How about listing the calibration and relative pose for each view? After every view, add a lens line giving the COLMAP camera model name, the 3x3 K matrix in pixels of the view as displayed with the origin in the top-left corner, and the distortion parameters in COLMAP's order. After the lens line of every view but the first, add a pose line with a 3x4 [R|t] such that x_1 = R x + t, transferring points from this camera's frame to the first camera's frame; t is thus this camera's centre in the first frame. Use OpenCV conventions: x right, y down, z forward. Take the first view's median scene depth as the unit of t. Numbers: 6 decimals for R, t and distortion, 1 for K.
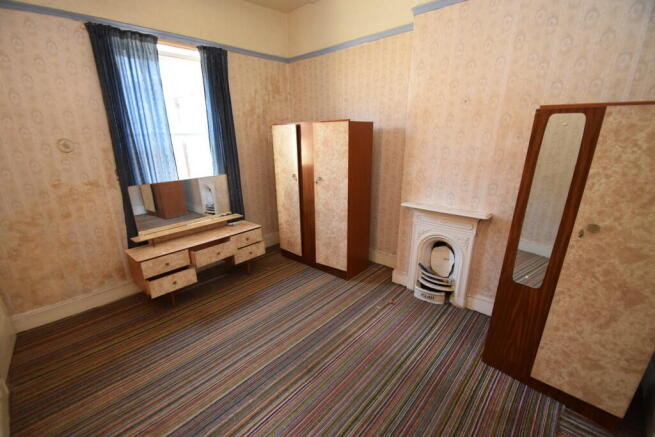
lens RADIAL K [[287.2, 0, 319.0], [0, 287.2, 231.9], [0, 0, 1]] dist [0.000662, 0.000127]
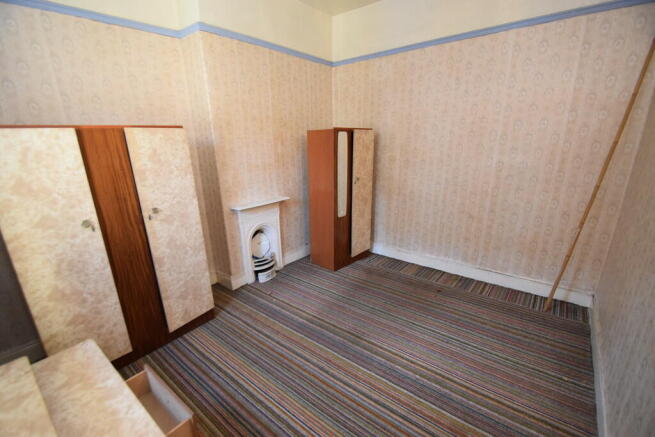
lens RADIAL K [[287.2, 0, 319.0], [0, 287.2, 231.9], [0, 0, 1]] dist [0.000662, 0.000127]
pose [[-0.060460, -0.287771, 0.955789, -0.767129], [0.350703, 0.890369, 0.290258, -0.224880], [-0.934533, 0.352747, 0.047090, 0.698748]]
